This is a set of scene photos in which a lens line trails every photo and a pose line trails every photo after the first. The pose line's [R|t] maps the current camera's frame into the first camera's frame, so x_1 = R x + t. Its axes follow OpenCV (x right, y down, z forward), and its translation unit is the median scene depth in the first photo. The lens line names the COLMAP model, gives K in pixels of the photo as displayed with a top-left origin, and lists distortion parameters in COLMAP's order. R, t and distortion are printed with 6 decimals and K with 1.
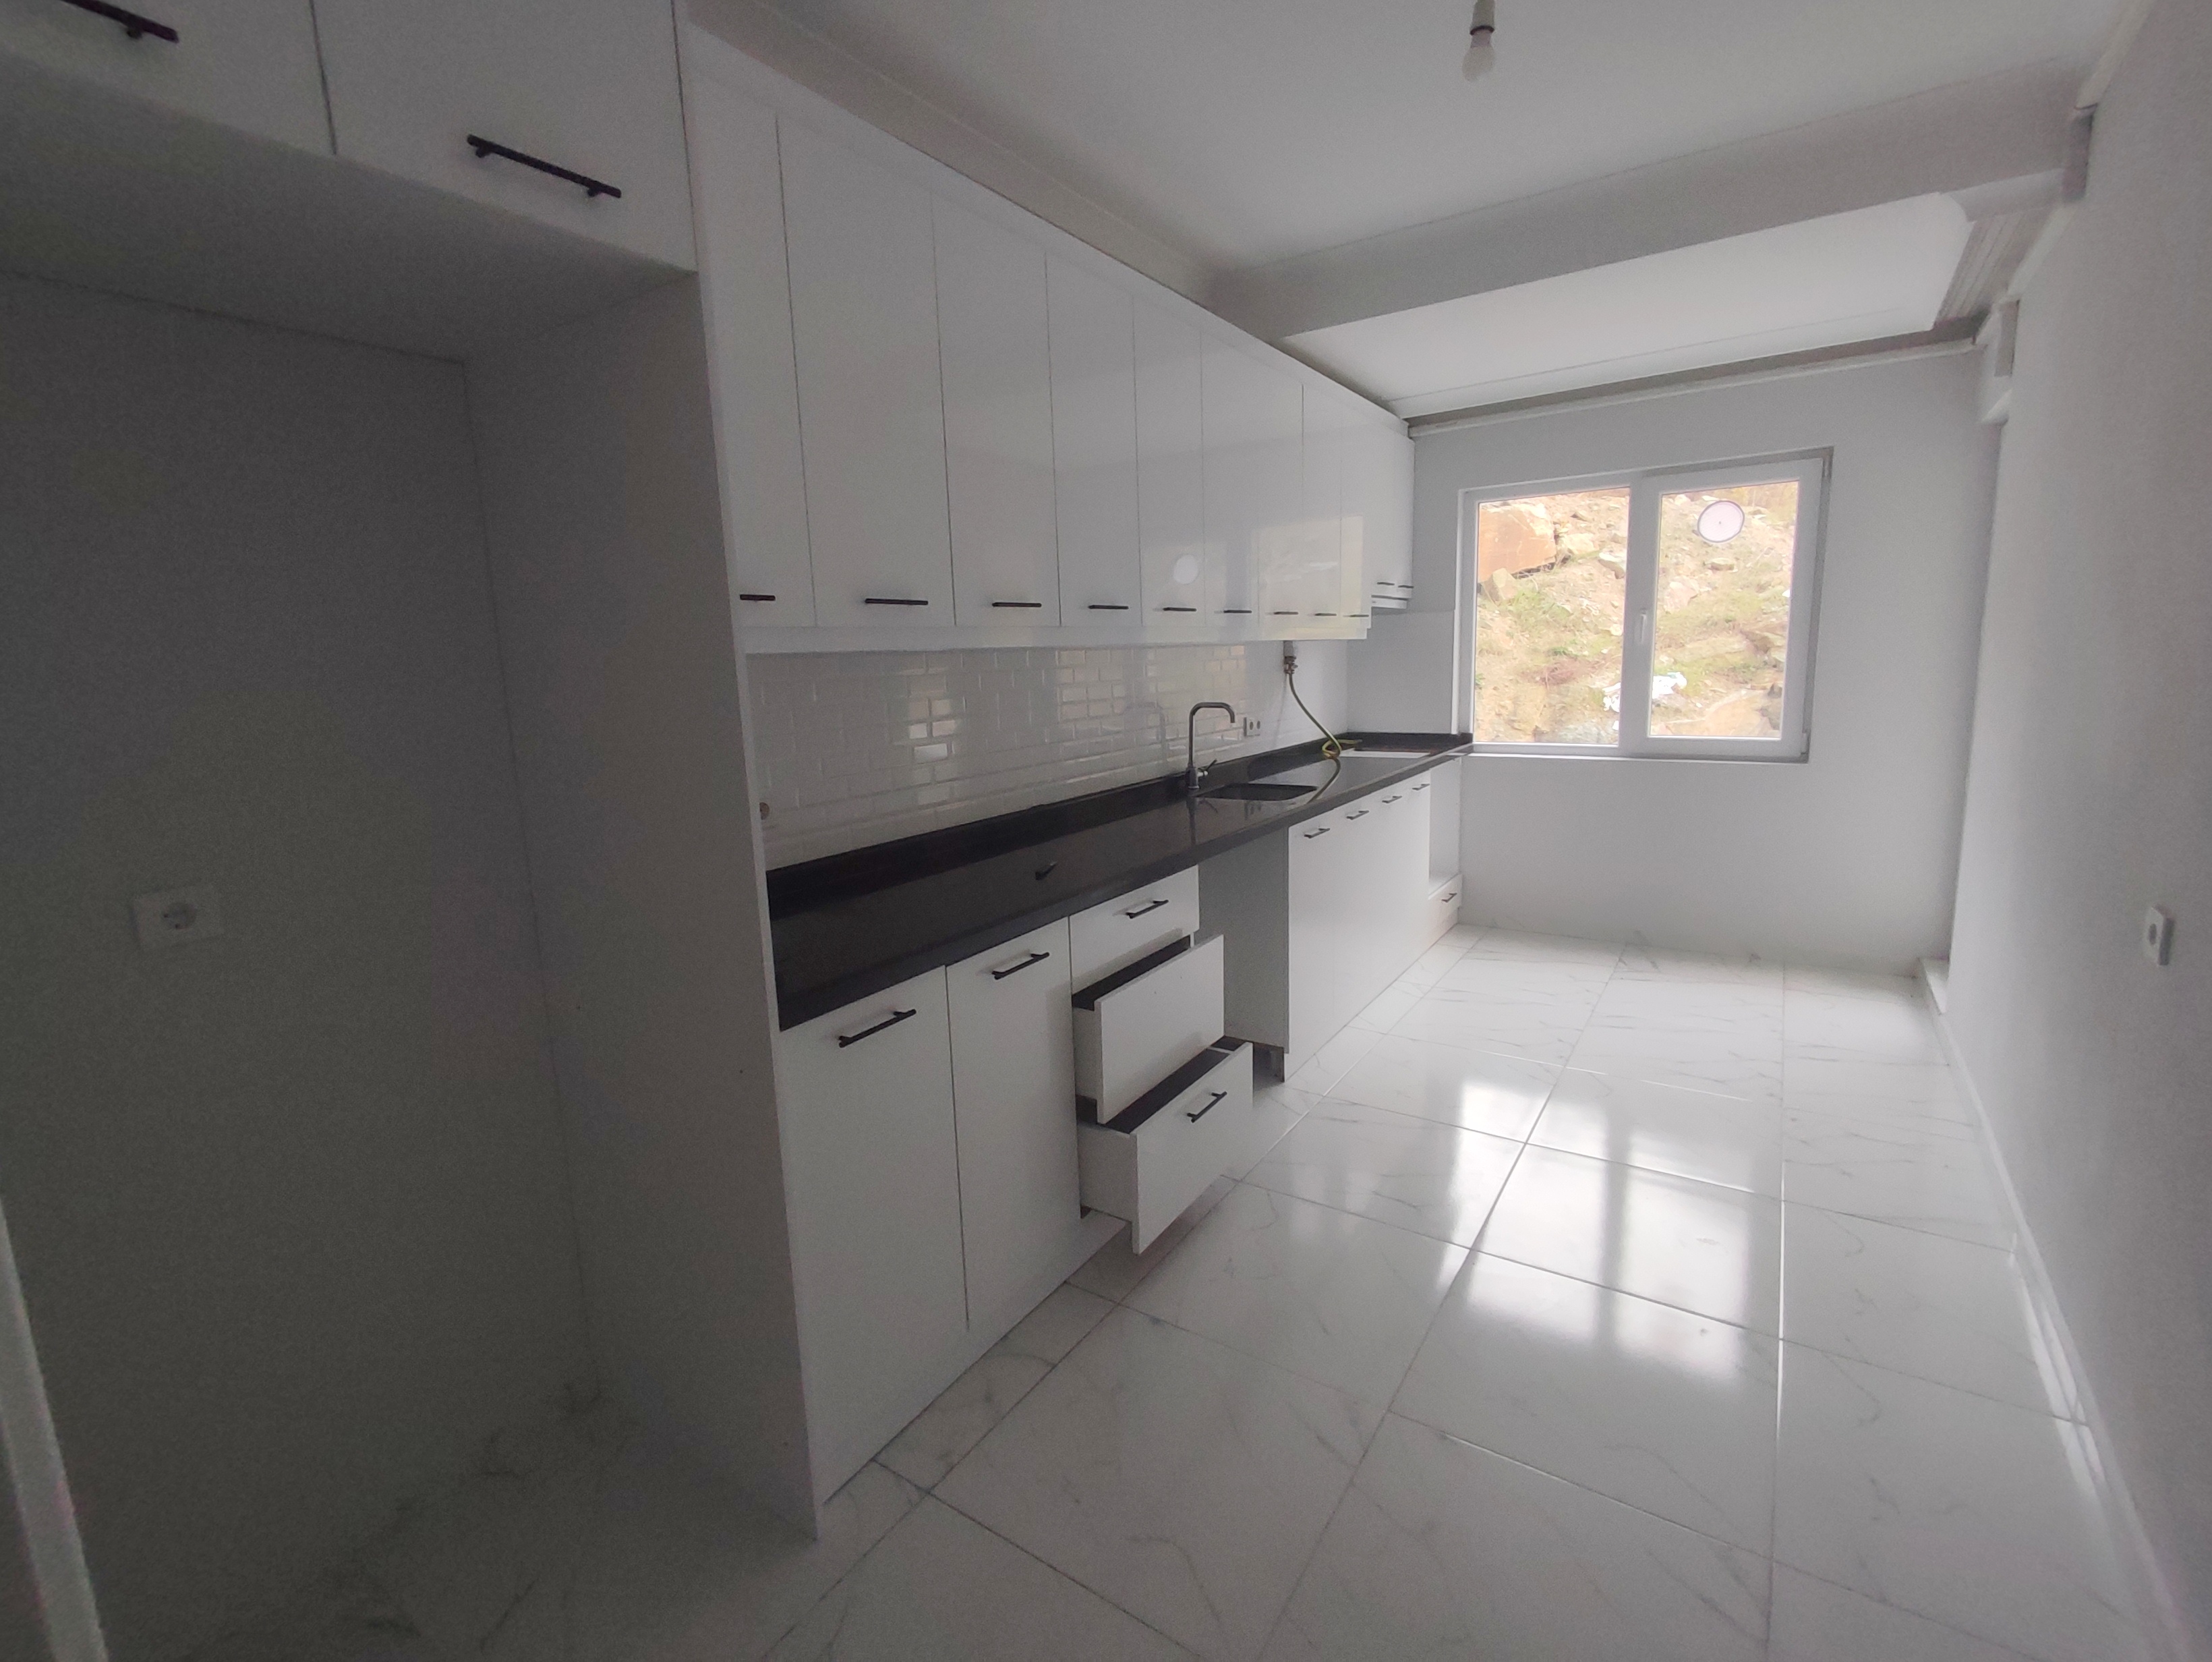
lens RADIAL K [[1005.2, 0, 1097.0], [0, 1005.2, 815.3], [0, 0, 1]] dist [-0.003704, 0.000013]
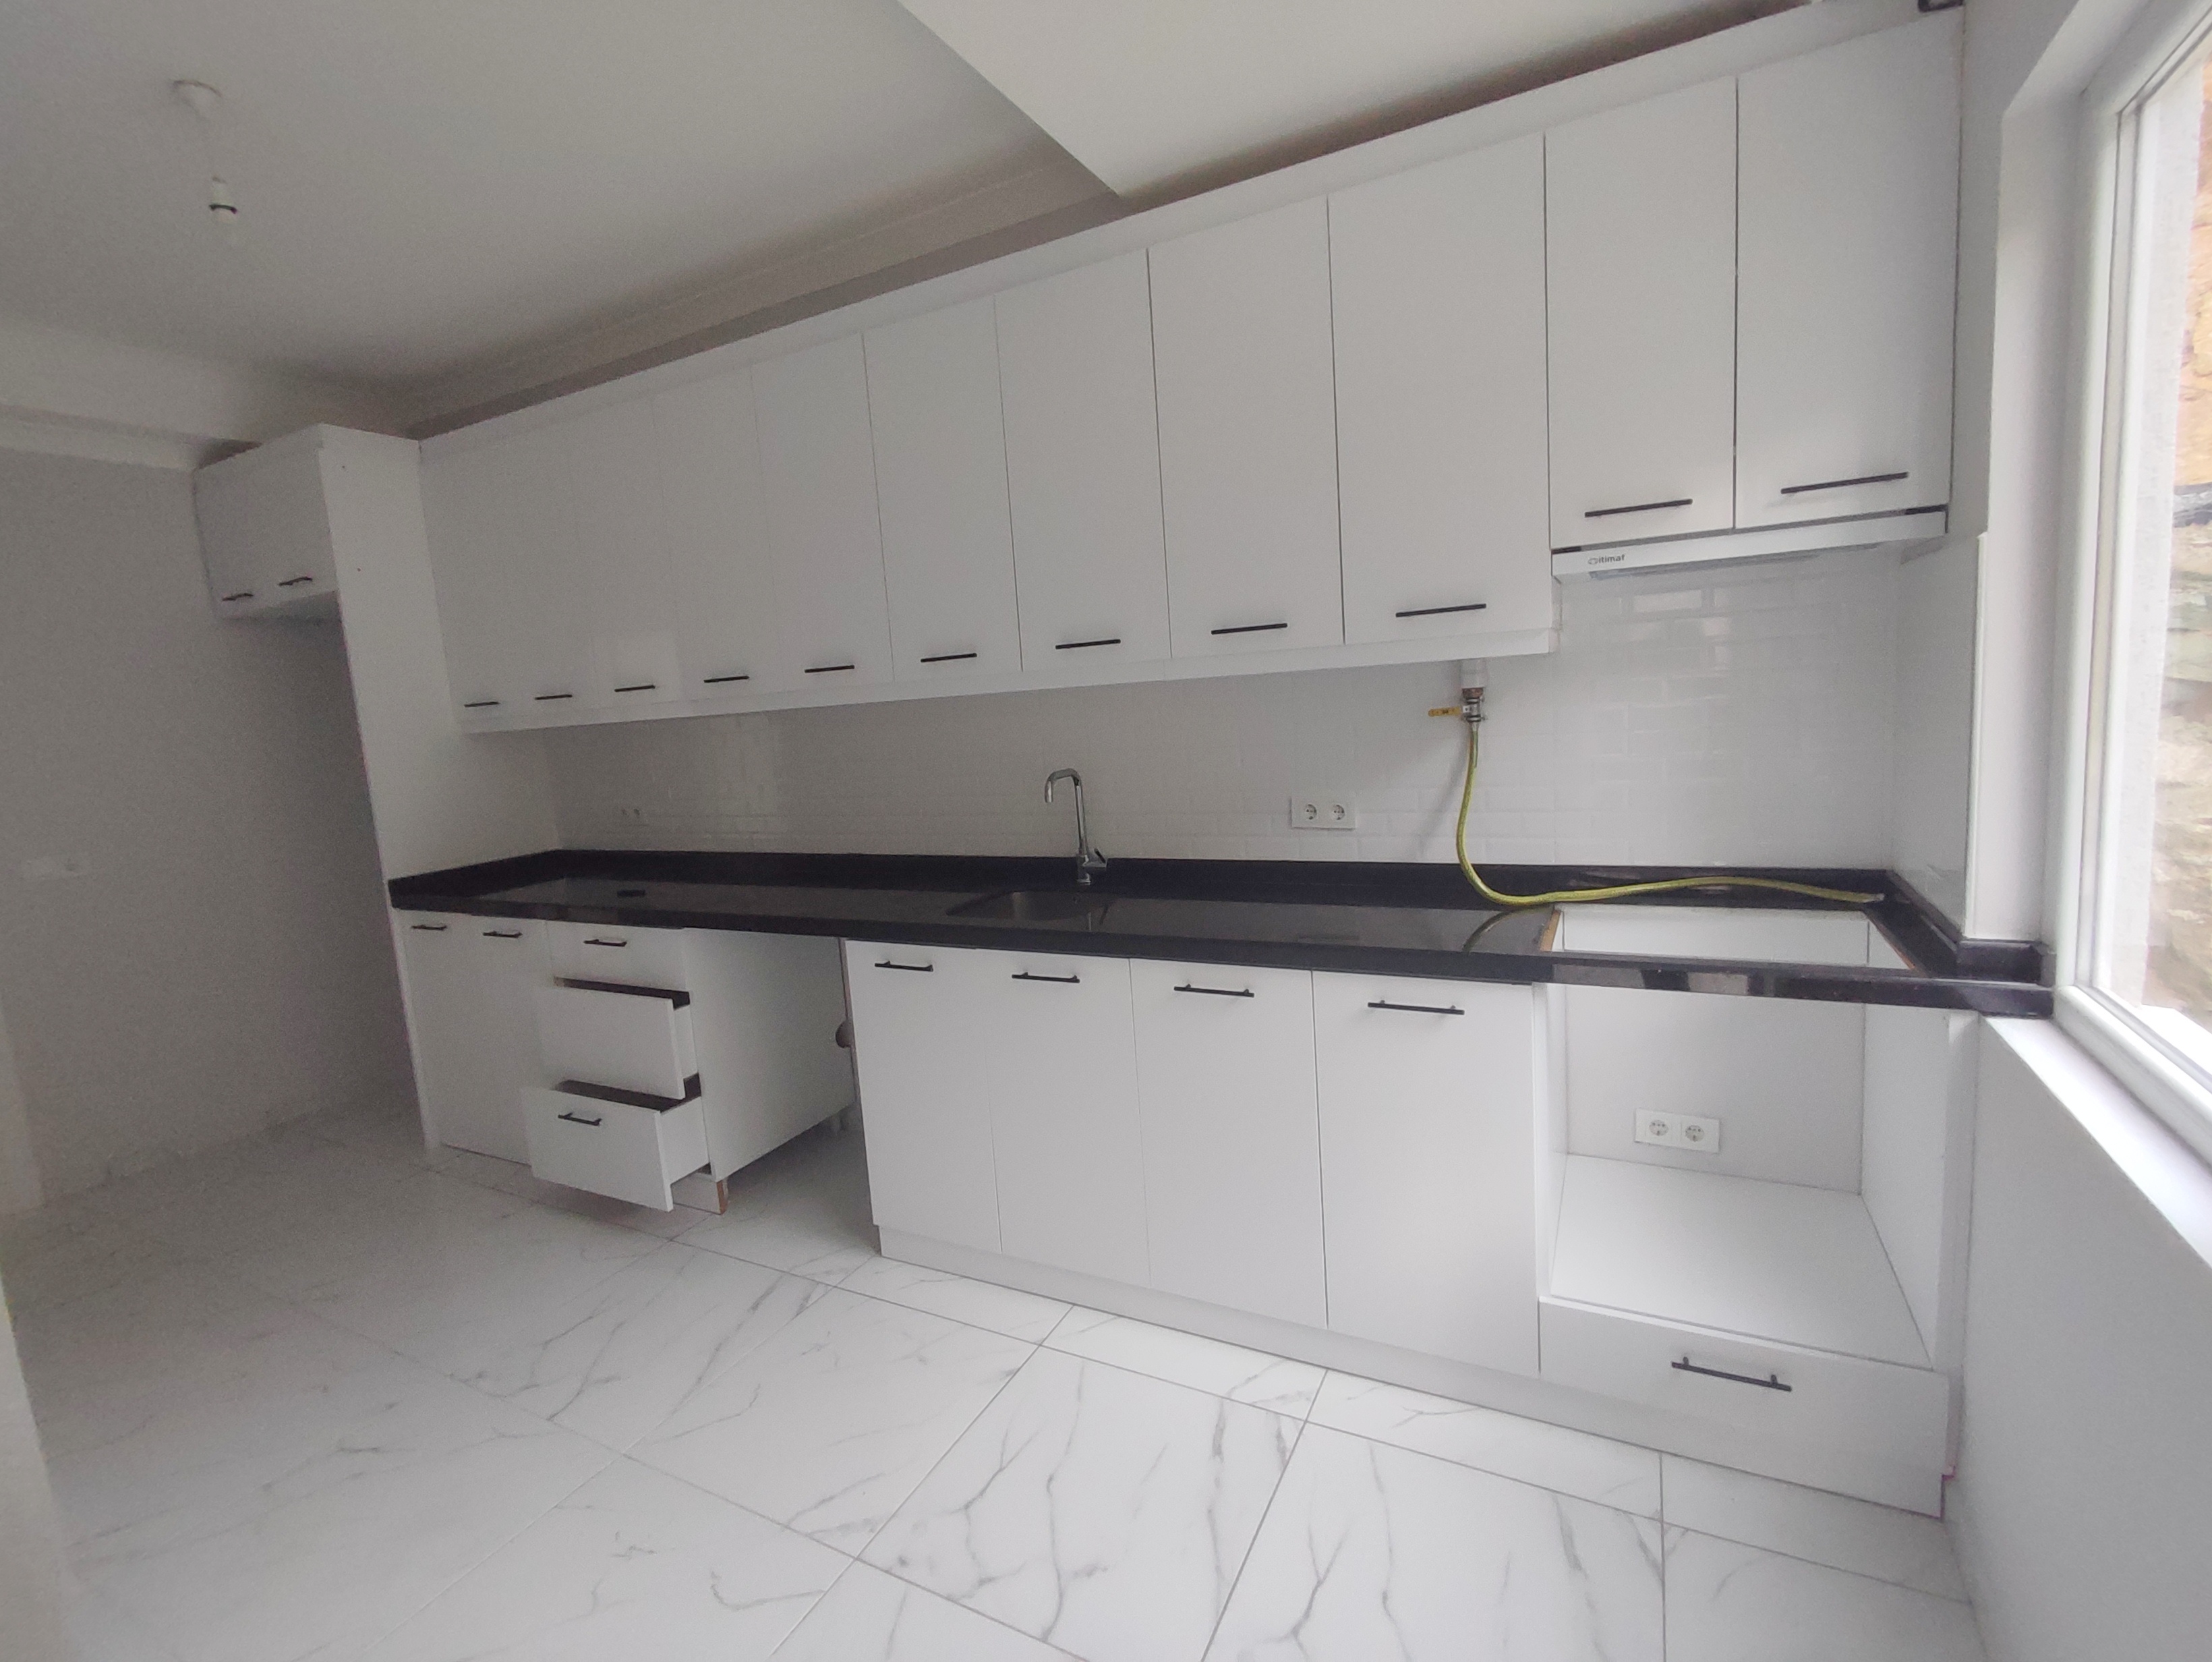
lens RADIAL K [[1005.2, 0, 1097.0], [0, 1005.2, 815.3], [0, 0, 1]] dist [-0.003704, 0.000013]
pose [[0.103337, 0.145261, -0.983982, 1.022864], [-0.092389, 0.986403, 0.135916, -0.221178], [0.990346, 0.076864, 0.115352, 1.145264]]
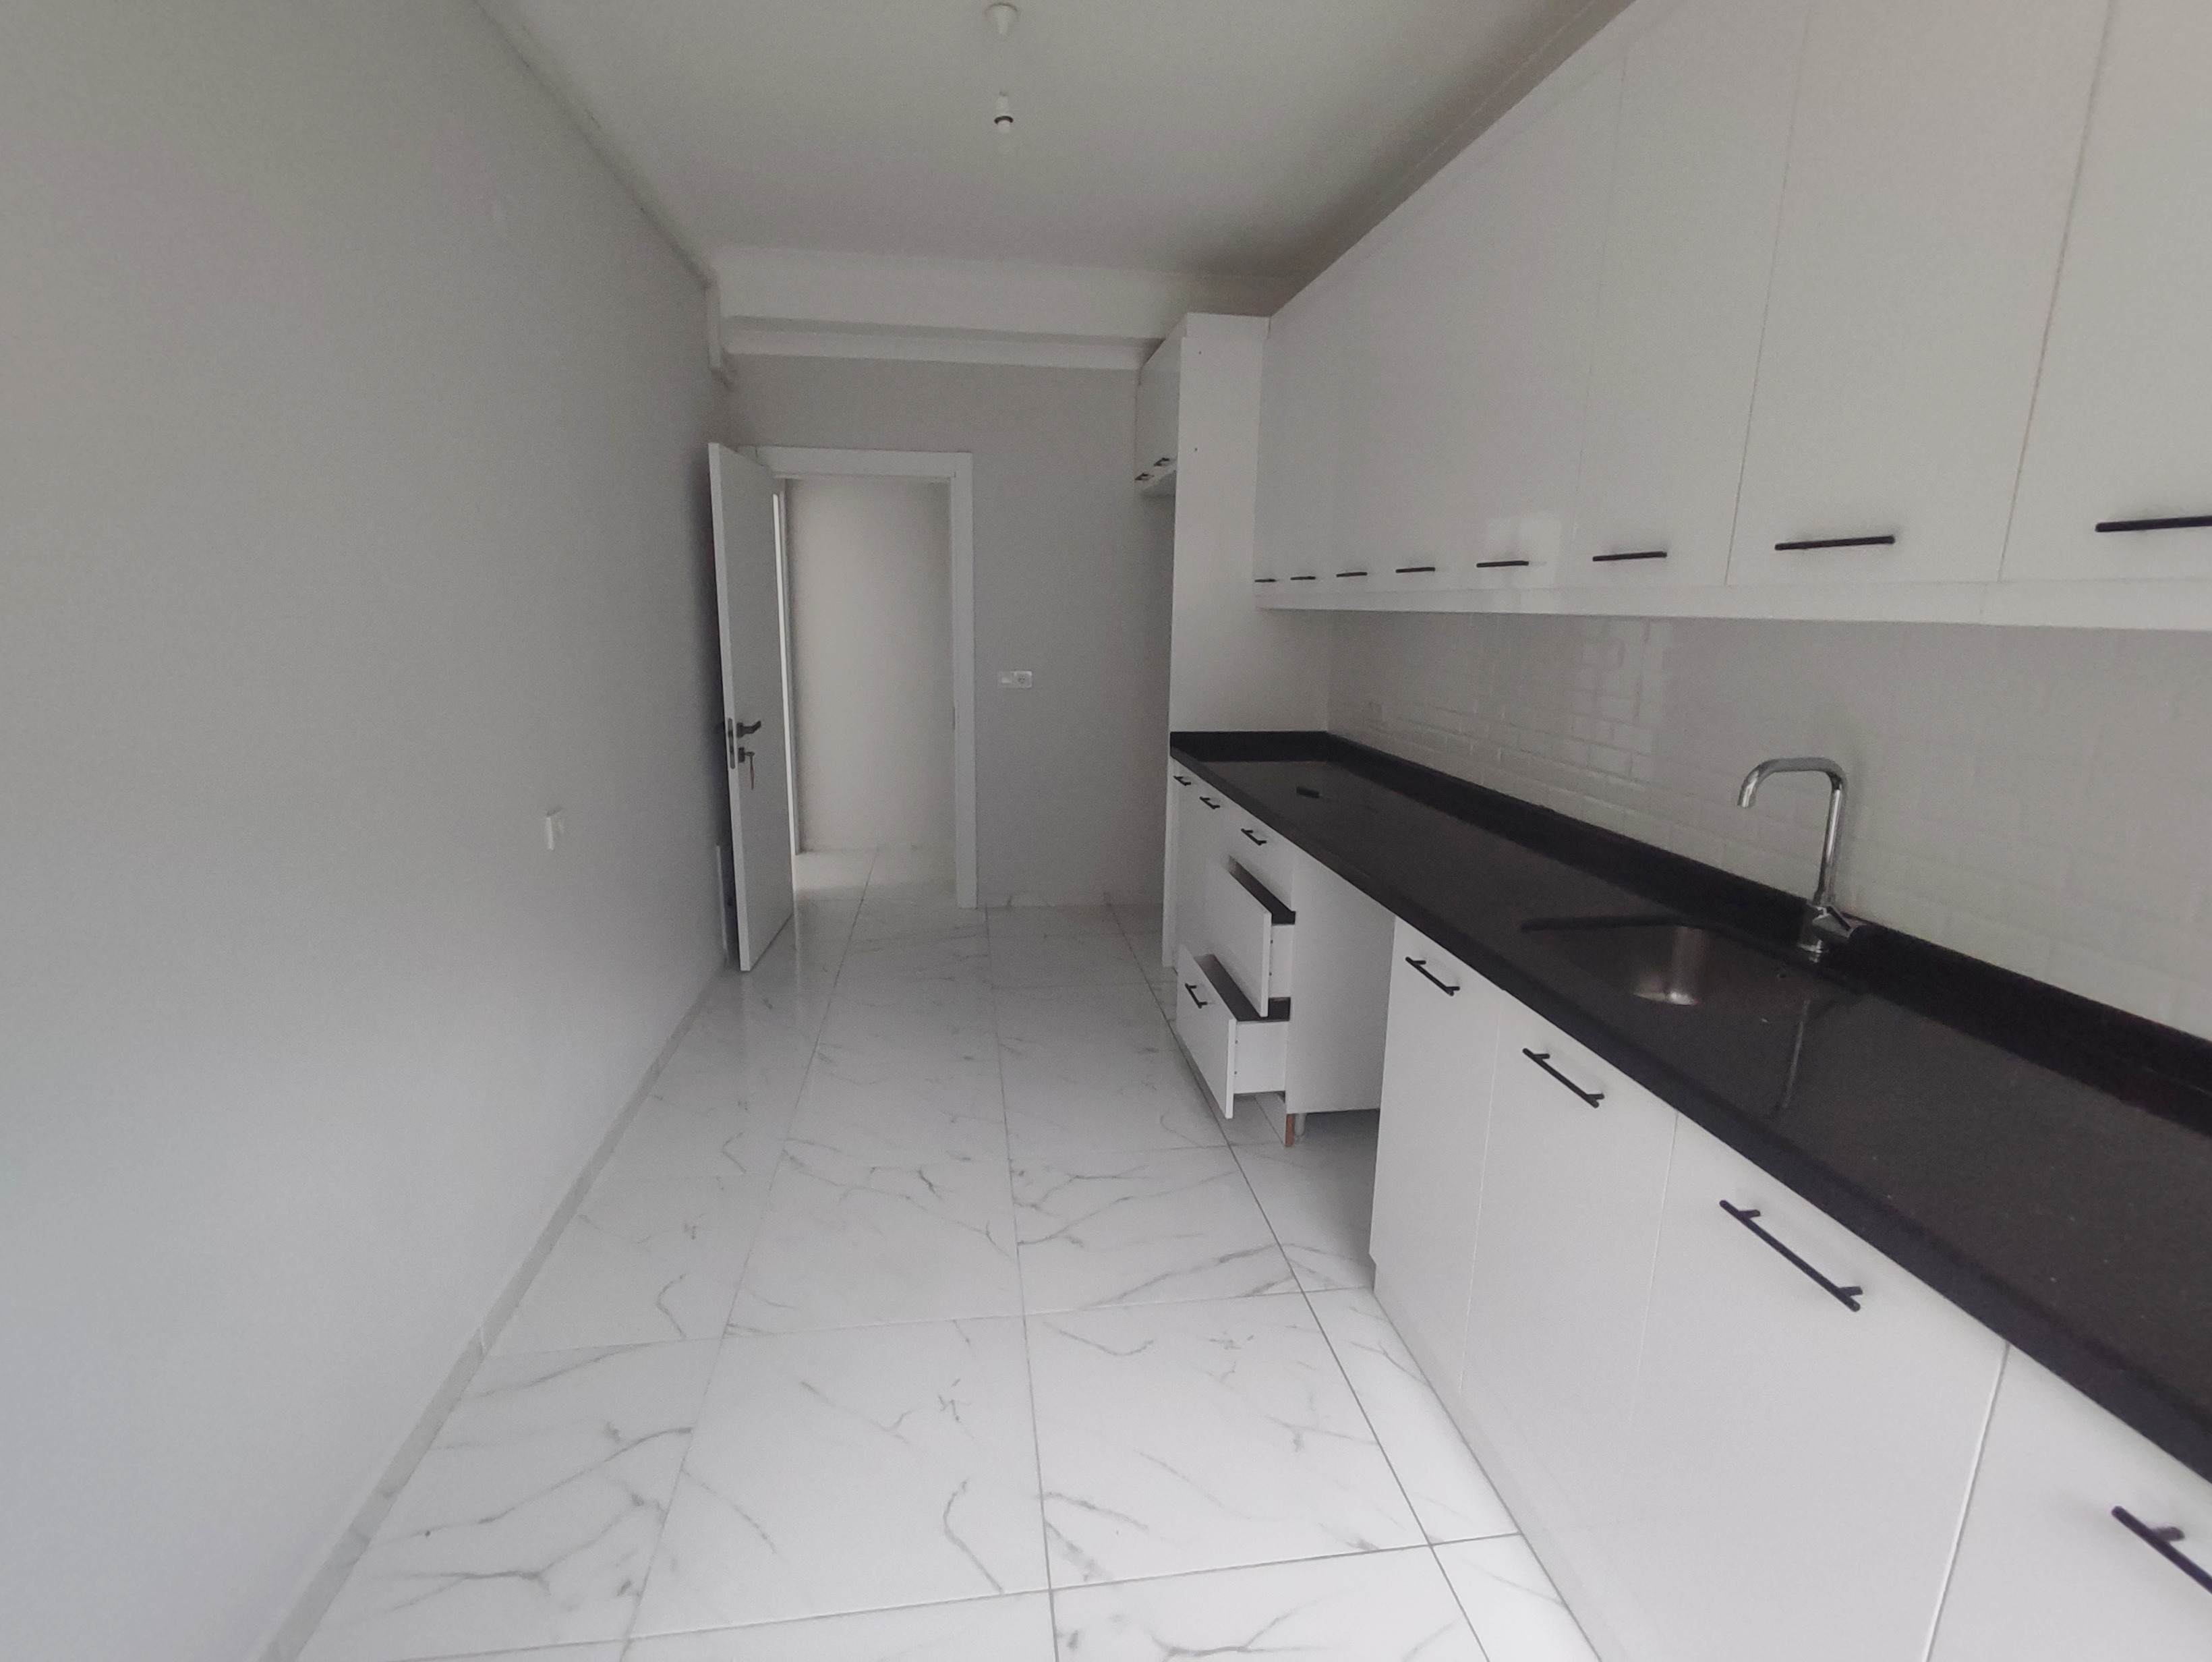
lens RADIAL K [[1005.2, 0, 1097.0], [0, 1005.2, 815.3], [0, 0, 1]] dist [-0.003704, 0.000013]
pose [[-0.750824, 0.159582, -0.640934, 0.743320], [-0.094412, 0.934480, 0.343269, -0.255641], [0.653720, 0.318246, -0.686564, 1.352732]]
